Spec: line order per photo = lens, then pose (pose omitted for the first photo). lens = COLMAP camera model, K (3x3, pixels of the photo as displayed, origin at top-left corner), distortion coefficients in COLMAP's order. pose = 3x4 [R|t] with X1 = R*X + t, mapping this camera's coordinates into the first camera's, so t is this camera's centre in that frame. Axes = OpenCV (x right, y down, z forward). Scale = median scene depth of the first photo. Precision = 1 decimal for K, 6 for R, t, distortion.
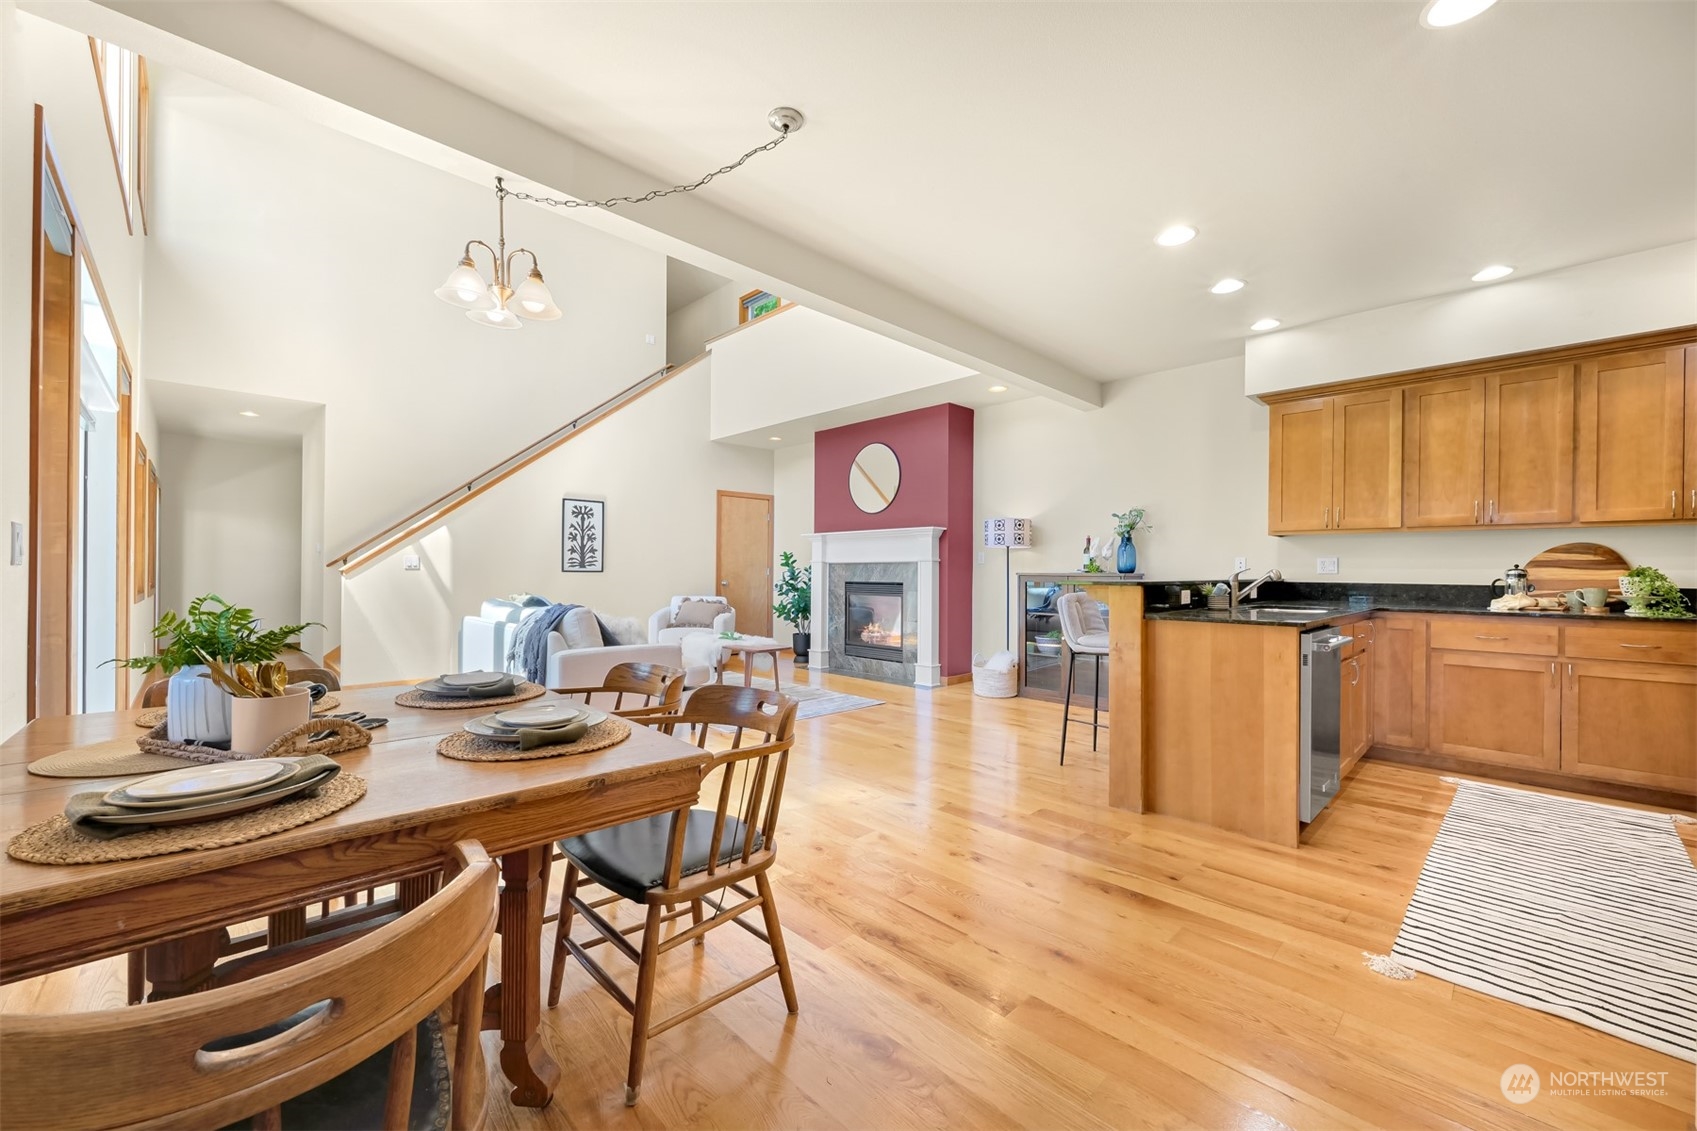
lens RADIAL K [[661.9, 0, 857.6], [0, 661.9, 569.9], [0, 0, 1]] dist [-0.000490, 0.000003]
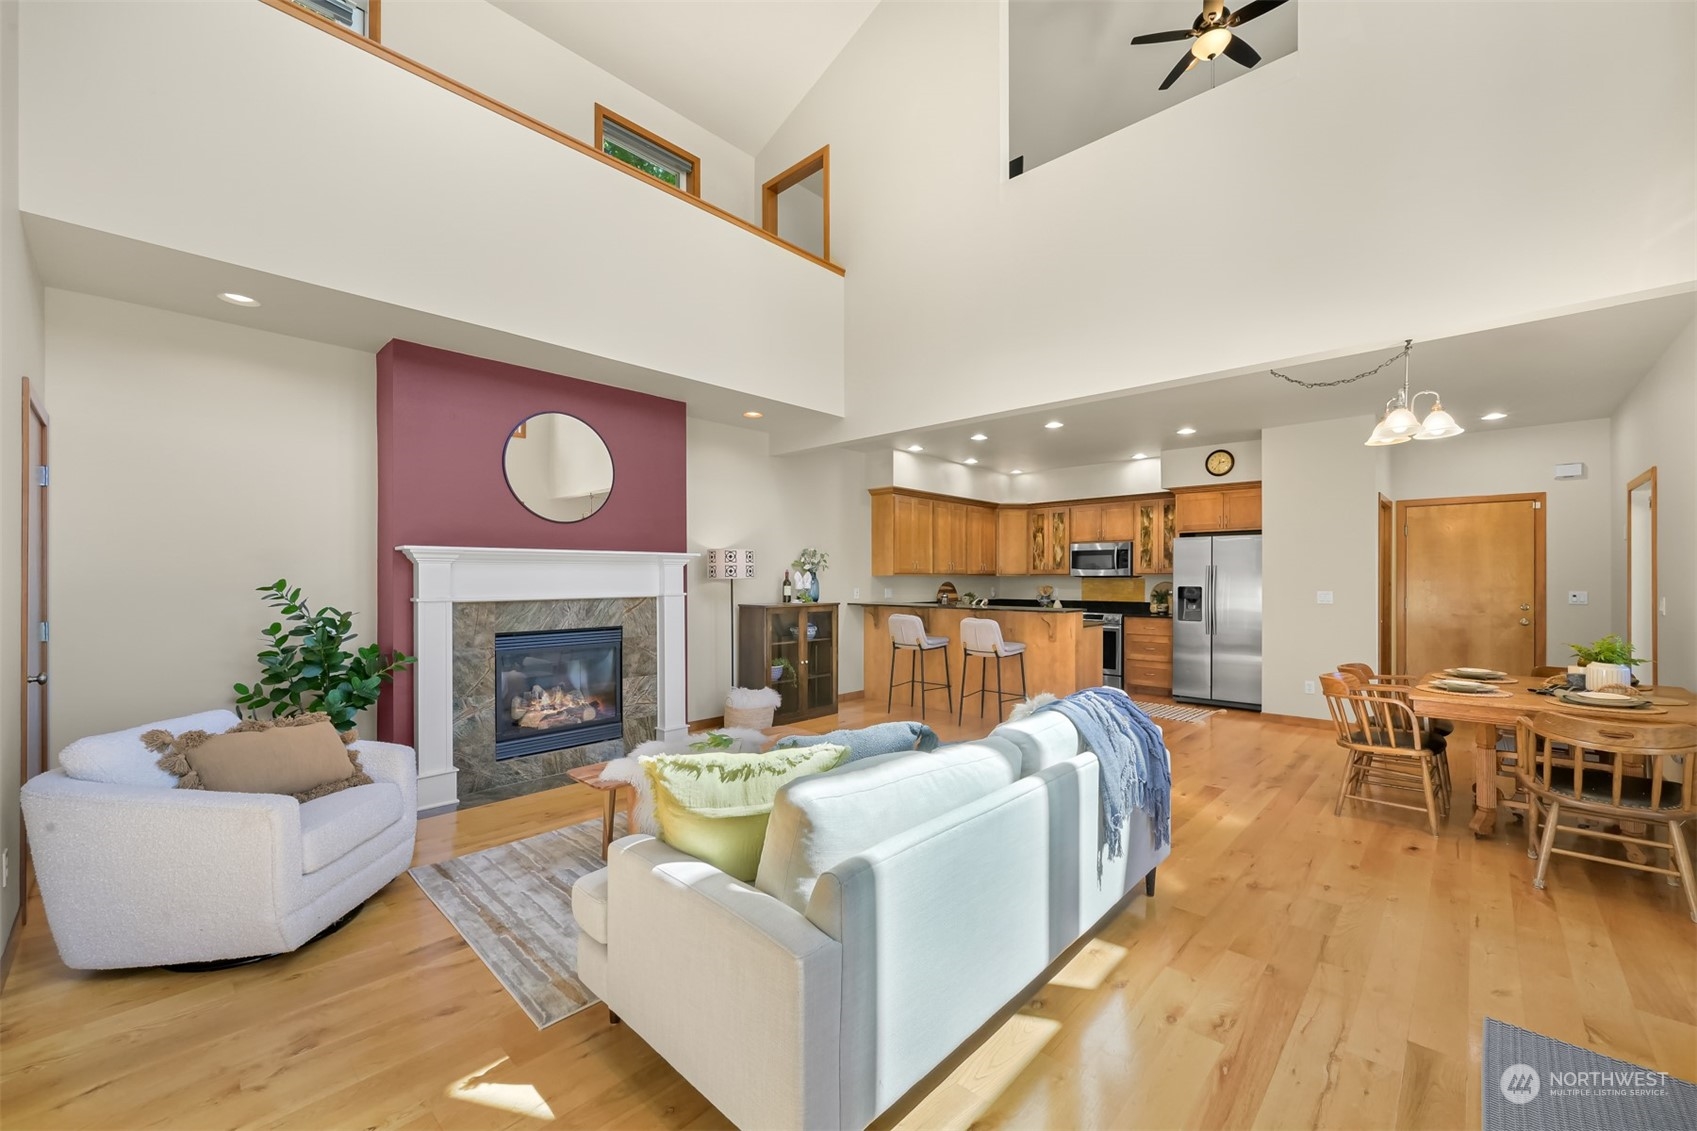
lens RADIAL K [[669.2, 0, 856.6], [0, 669.2, 574.9], [0, 0, 1]] dist [-0.001543, -0.000152]
pose [[-0.036008, -0.001381, 0.999351, -1.109589], [-0.000713, 0.999999, 0.001356, -0.062040], [-0.999351, -0.000663, -0.036009, 1.283710]]
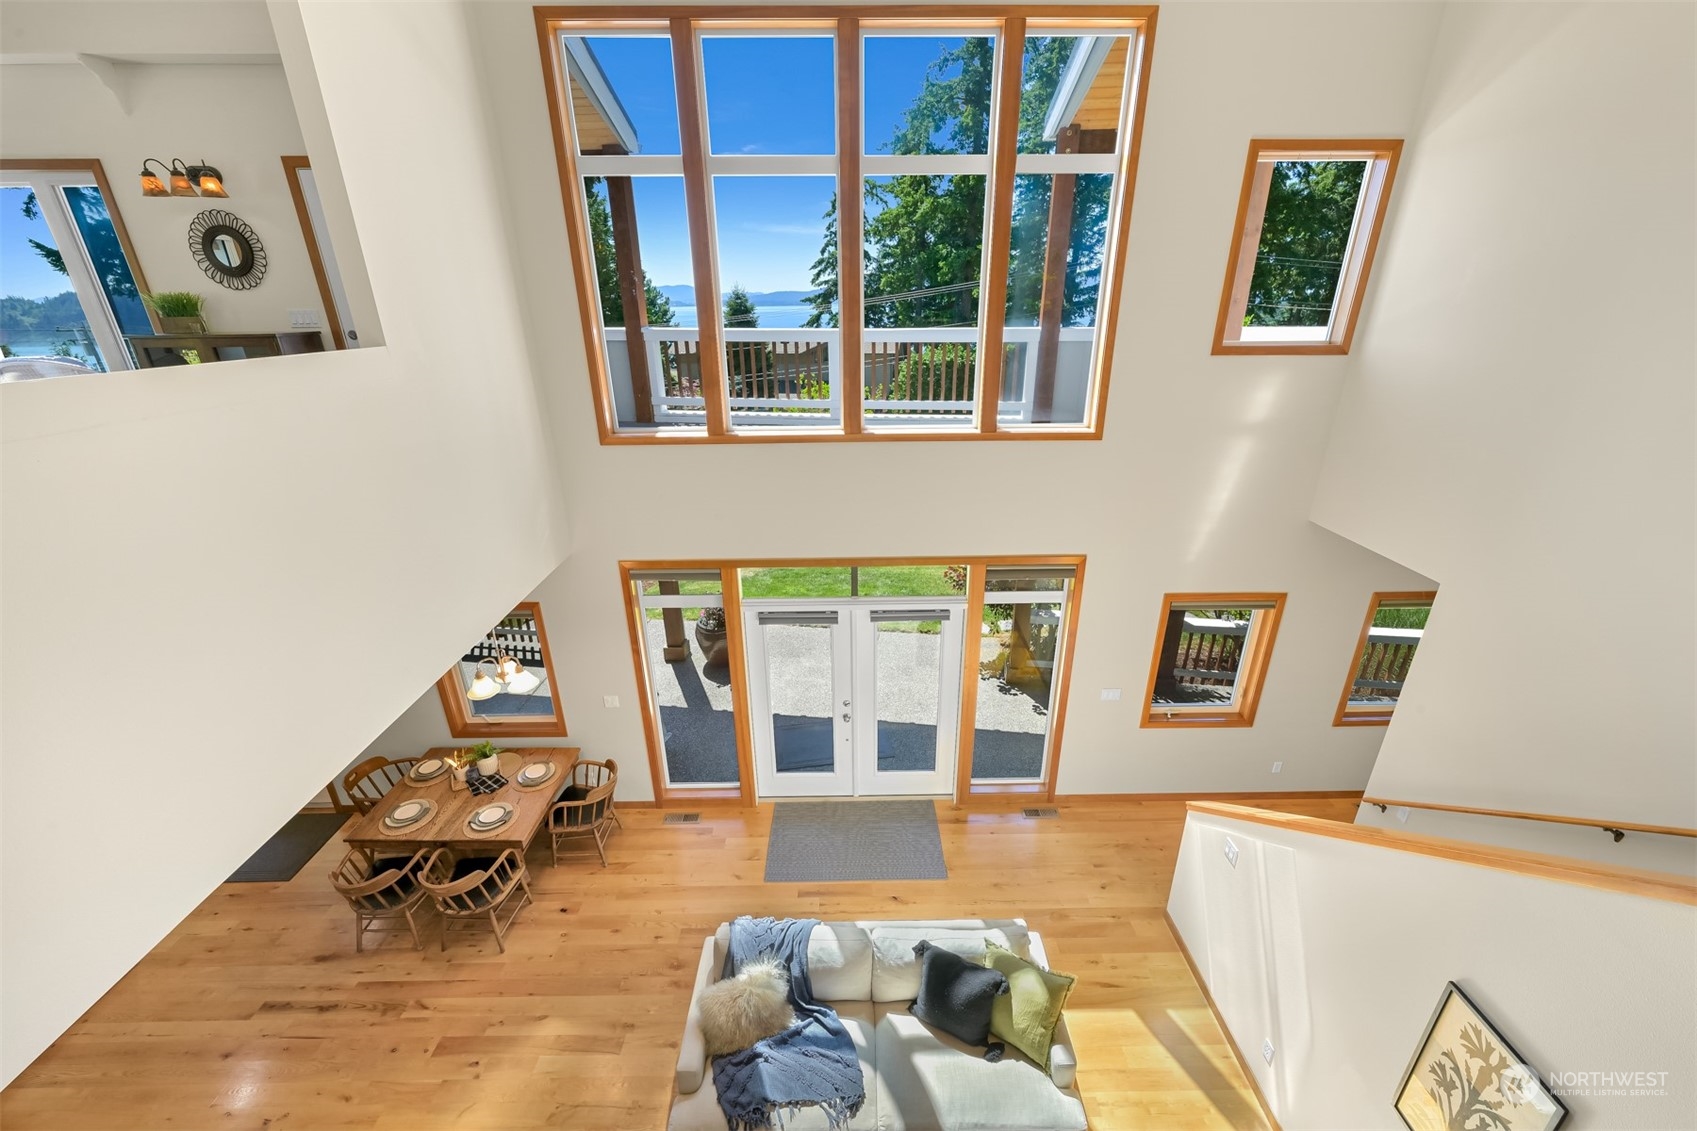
lens RADIAL K [[661.9, 0, 857.6], [0, 661.9, 569.9], [0, 0, 1]] dist [-0.000490, 0.000003]
pose [[-0.698322, 0.269505, -0.663109, -0.056364], [0.002203, 0.927215, 0.374524, -0.794574], [0.715781, 0.260077, -0.648088, 1.619818]]
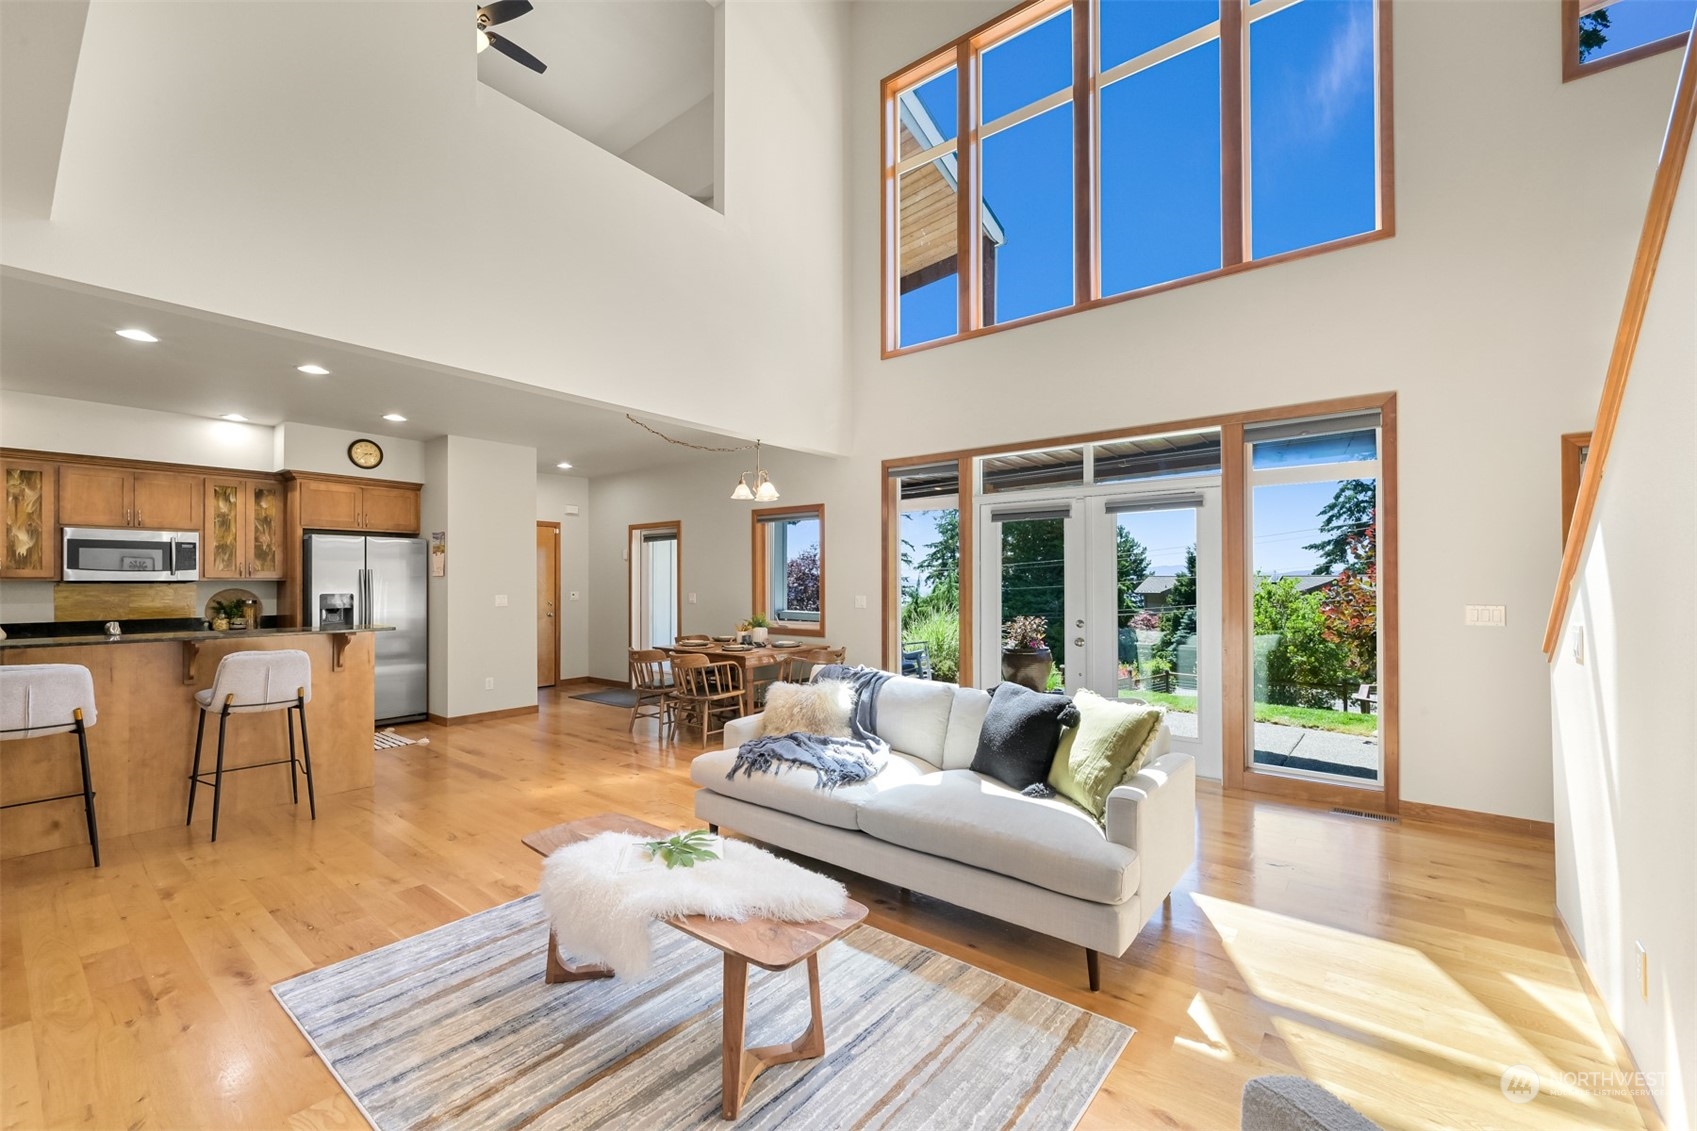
lens RADIAL K [[691.8, 0, 854.3], [0, 691.8, 571.3], [0, 0, 1]] dist [0.000442, 0.000223]
pose [[-0.993252, -0.006800, -0.115777, -0.345628], [-0.005054, 0.999869, -0.015368, -0.061993], [0.115866, -0.014679, -0.993156, 1.988079]]
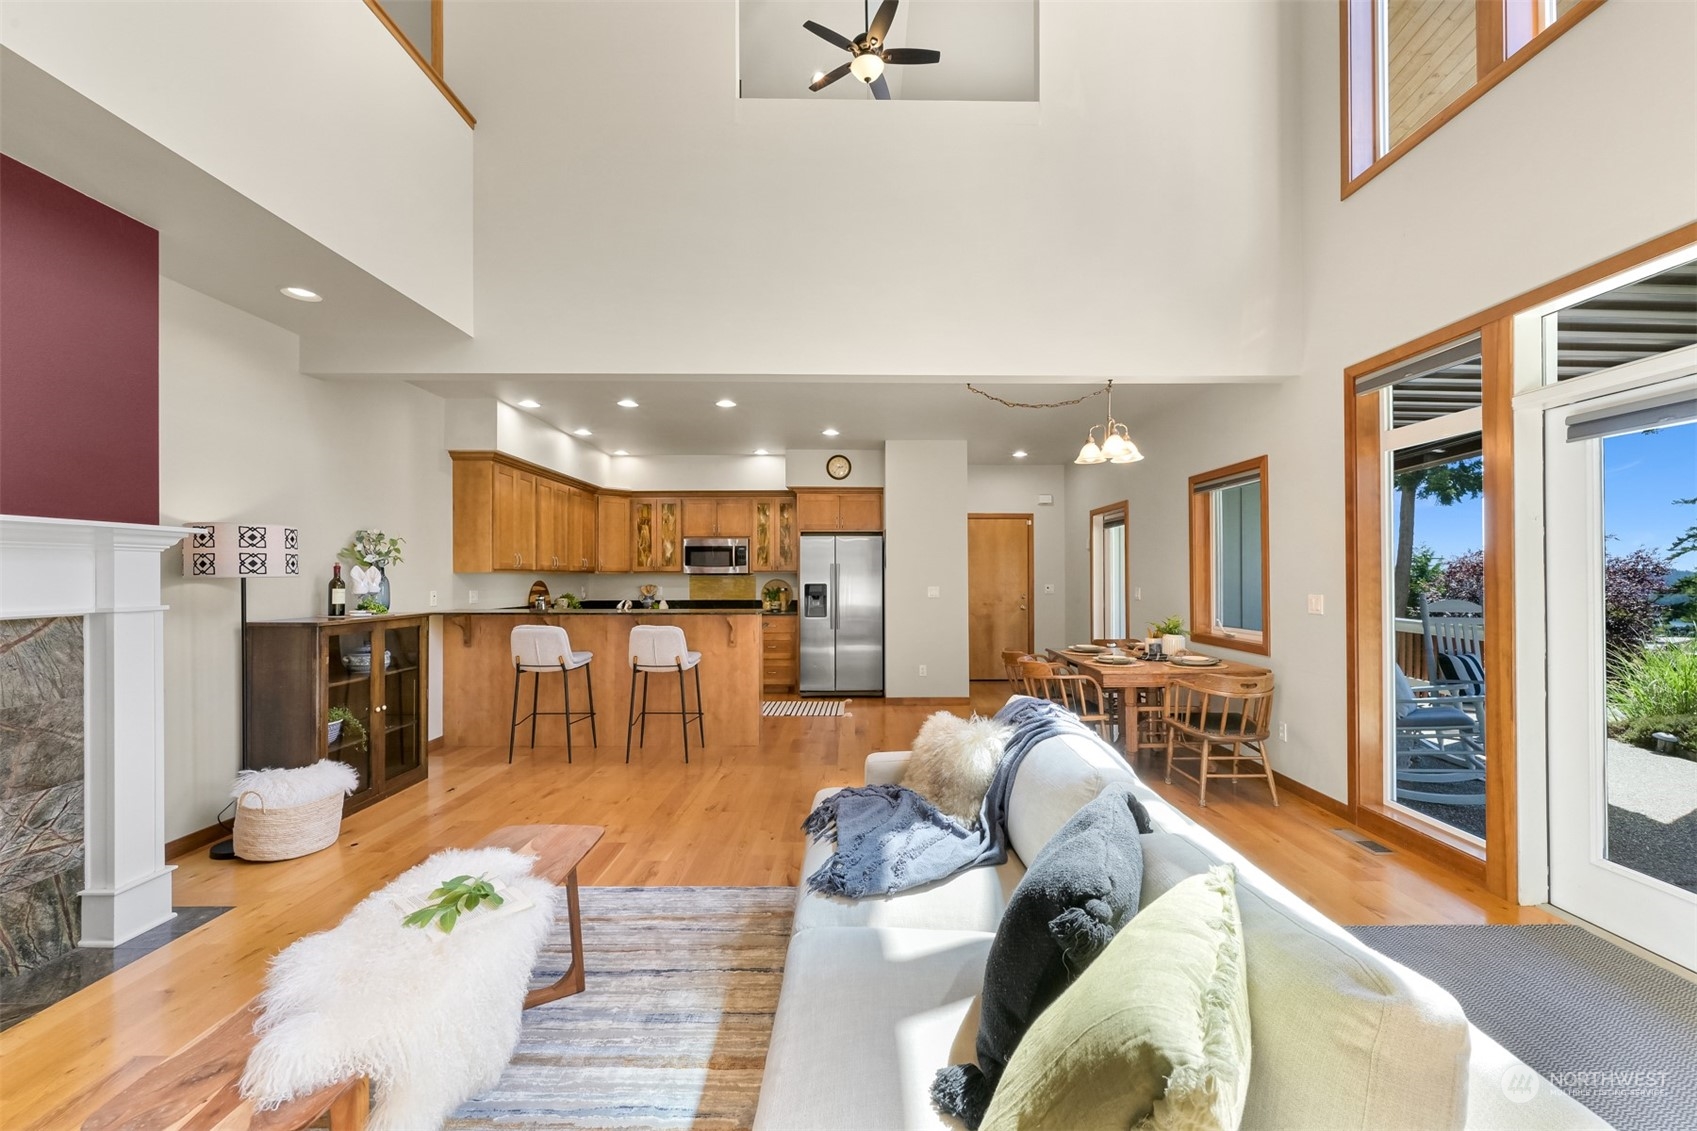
lens RADIAL K [[670.0, 0, 860.8], [0, 670.0, 570.8], [0, 0, 1]] dist [-0.000869, 0.000102]
pose [[-0.712442, 0.000344, 0.701731, -0.751344], [-0.003053, 0.999989, -0.003589, -0.058763], [-0.701724, -0.004699, -0.712433, 1.553893]]
